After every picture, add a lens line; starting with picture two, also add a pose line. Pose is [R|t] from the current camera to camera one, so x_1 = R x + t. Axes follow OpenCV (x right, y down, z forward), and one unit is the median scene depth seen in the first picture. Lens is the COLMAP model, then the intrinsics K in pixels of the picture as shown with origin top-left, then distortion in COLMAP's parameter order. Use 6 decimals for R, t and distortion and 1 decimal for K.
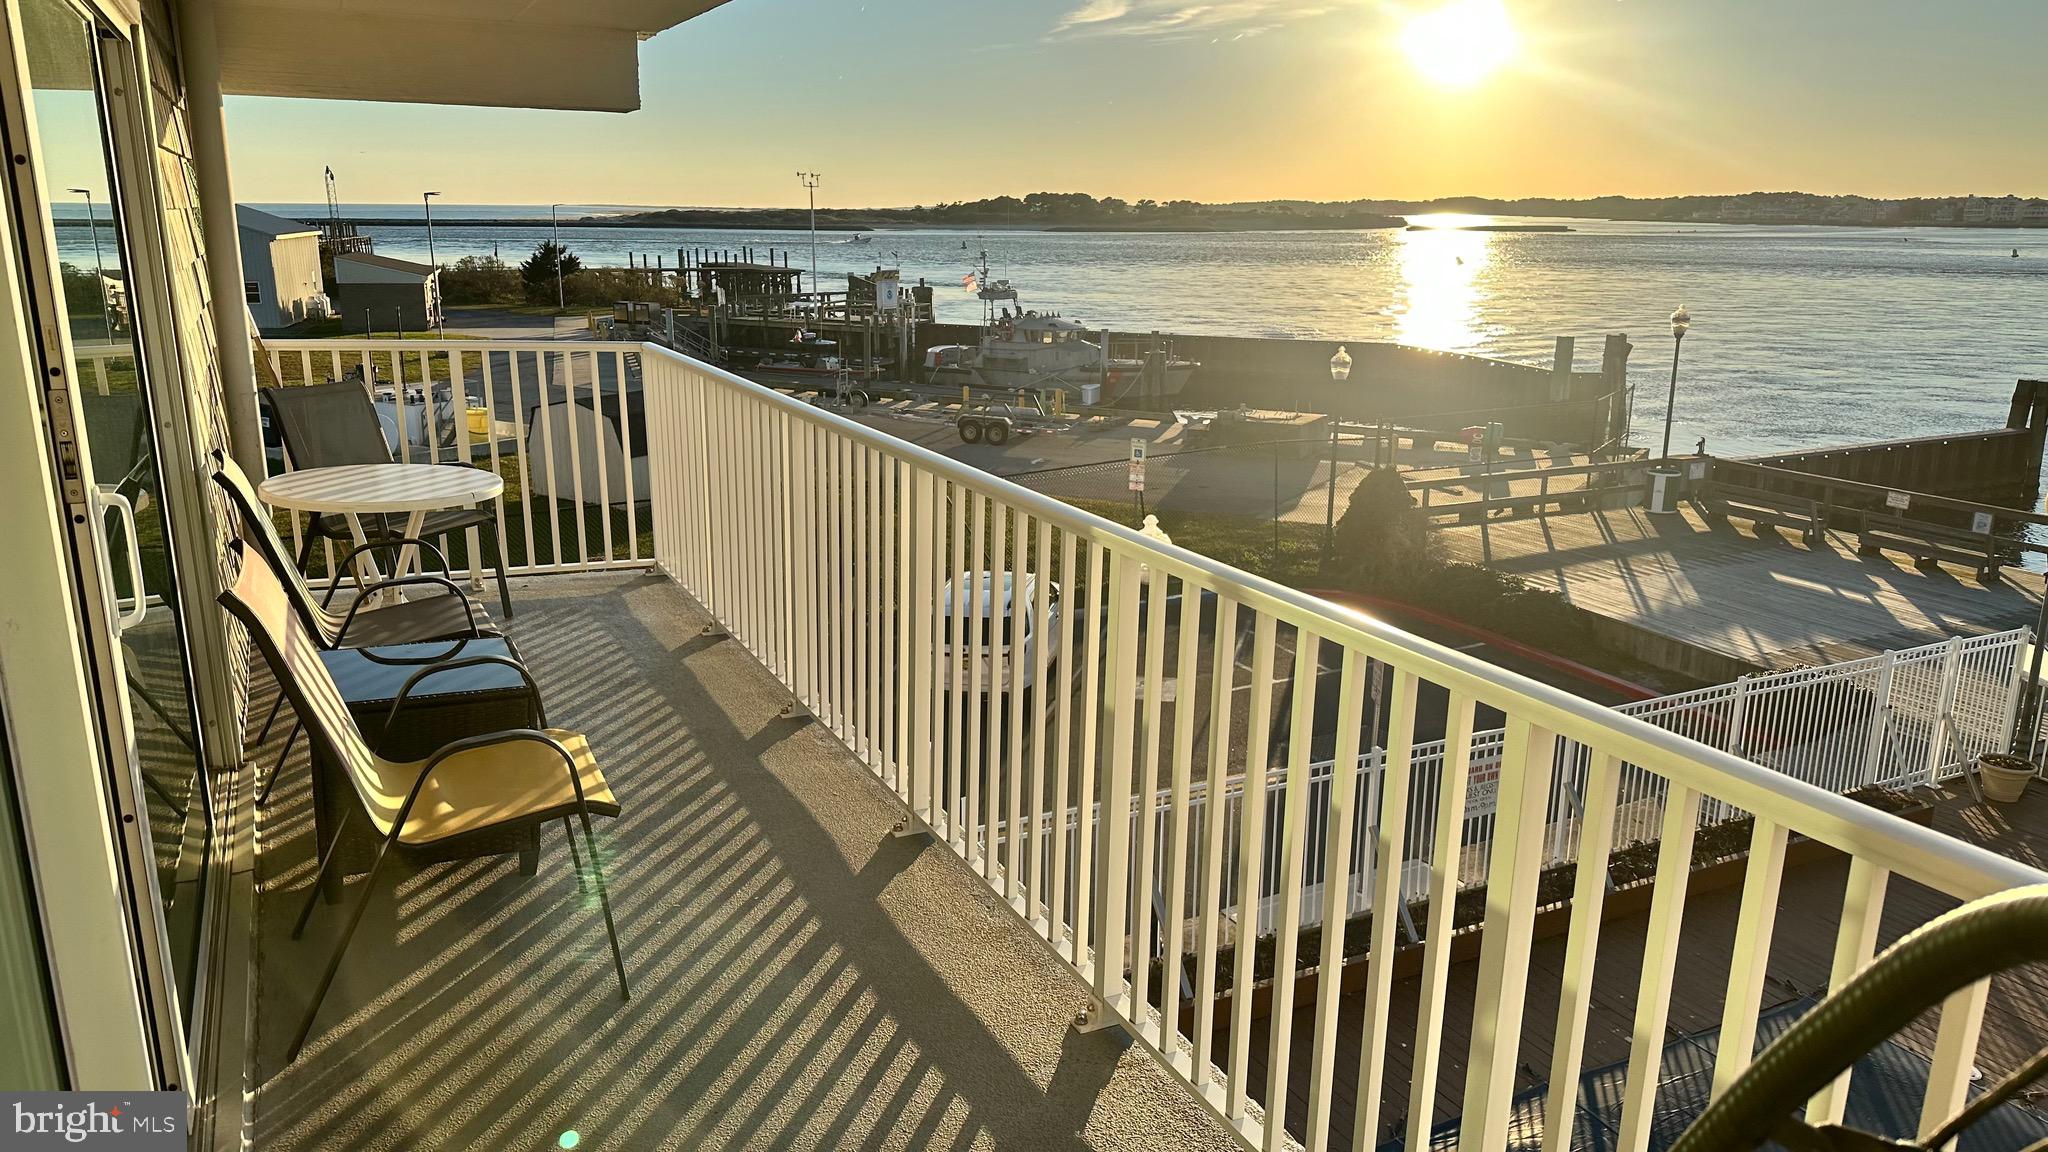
lens RADIAL K [[1491.6, 0, 1031.7], [0, 1491.6, 585.6], [0, 0, 1]] dist [0.145265, -0.211228]
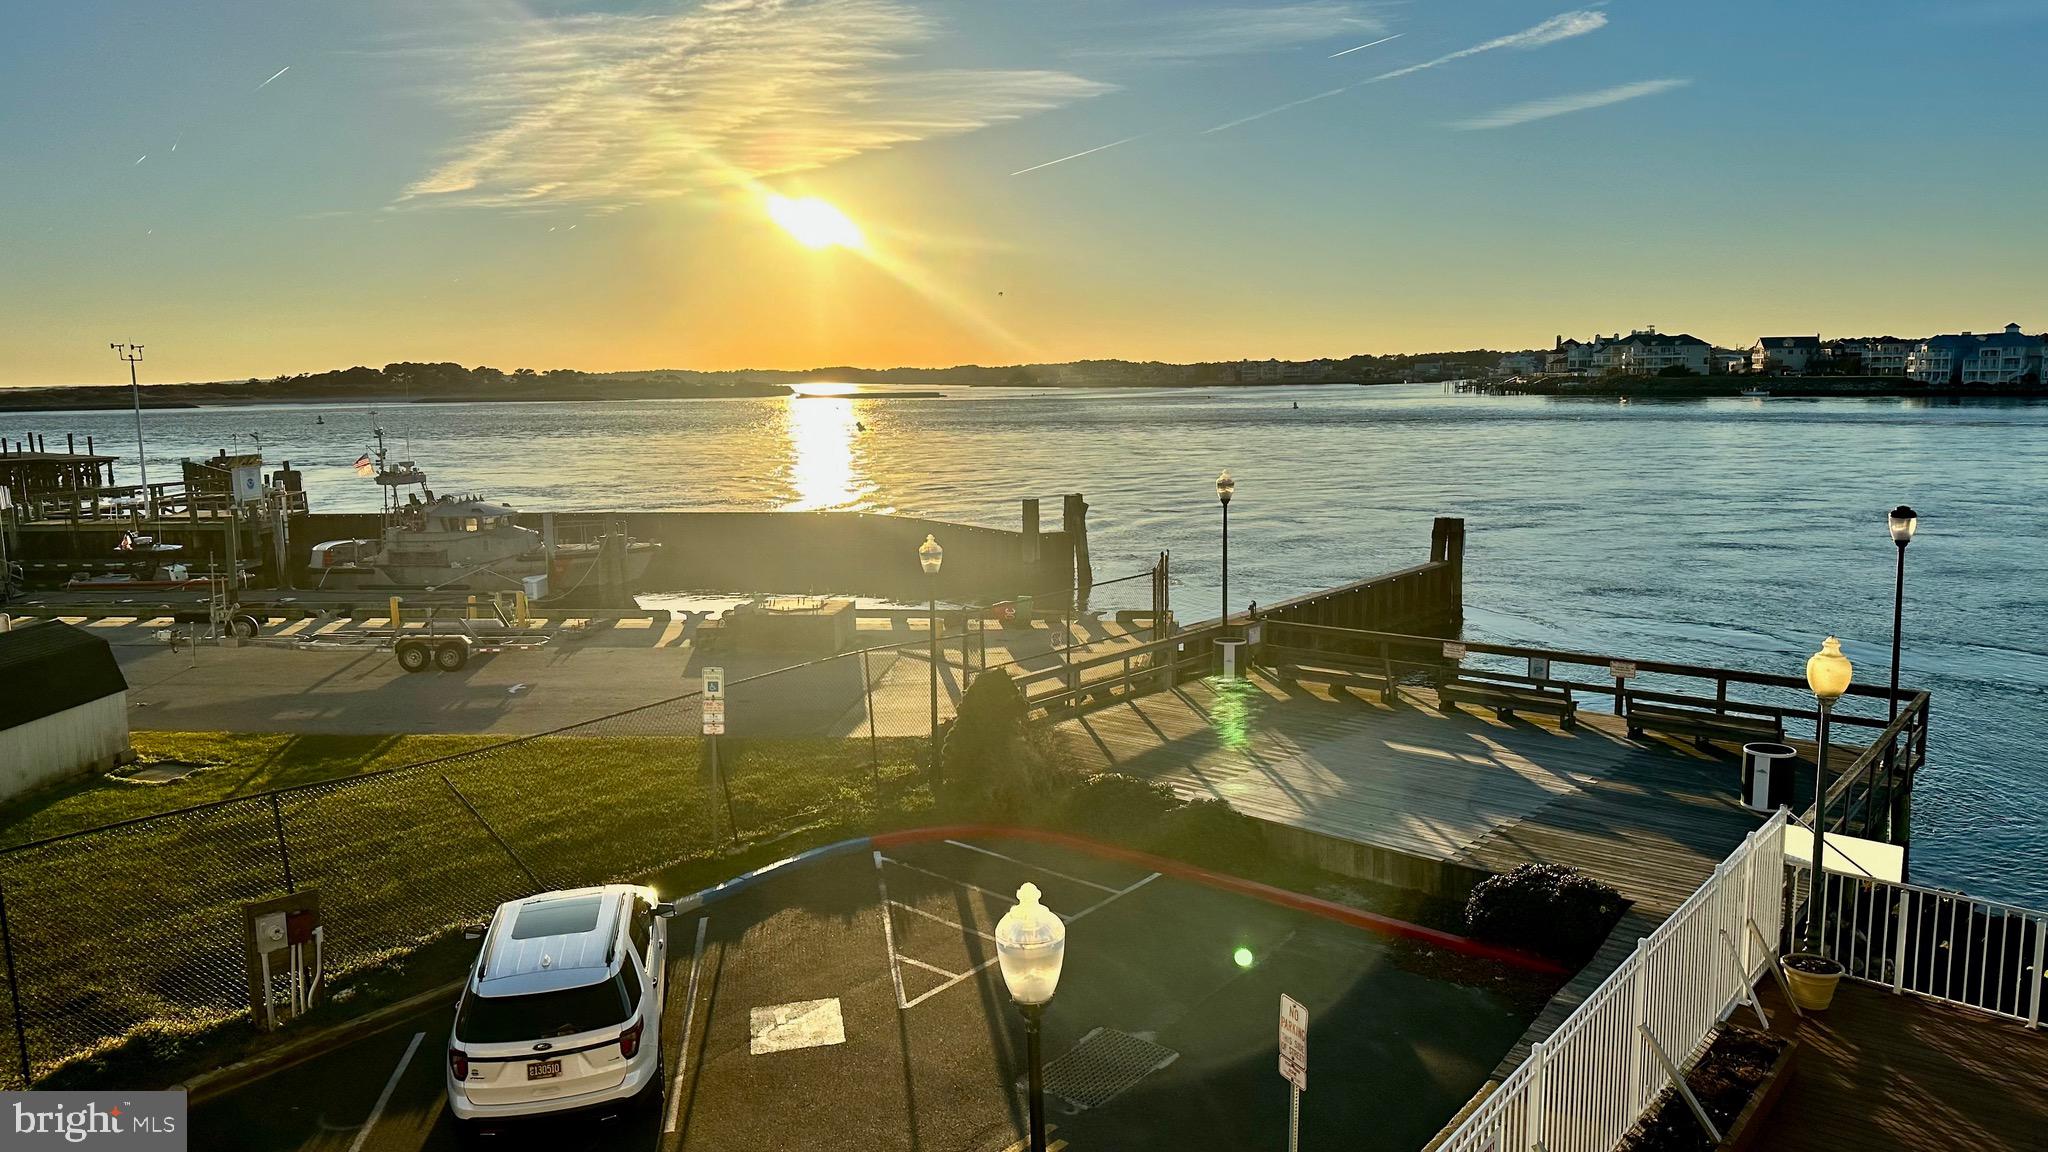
lens RADIAL K [[1450.9, 0, 1057.9], [0, 1450.9, 581.7], [0, 0, 1]] dist [-0.000900, -0.006913]
pose [[0.905166, -0.076189, 0.418175, -0.033558], [0.118967, 0.989896, -0.077158, -0.029154], [-0.408071, 0.119590, 0.905083, 0.116791]]
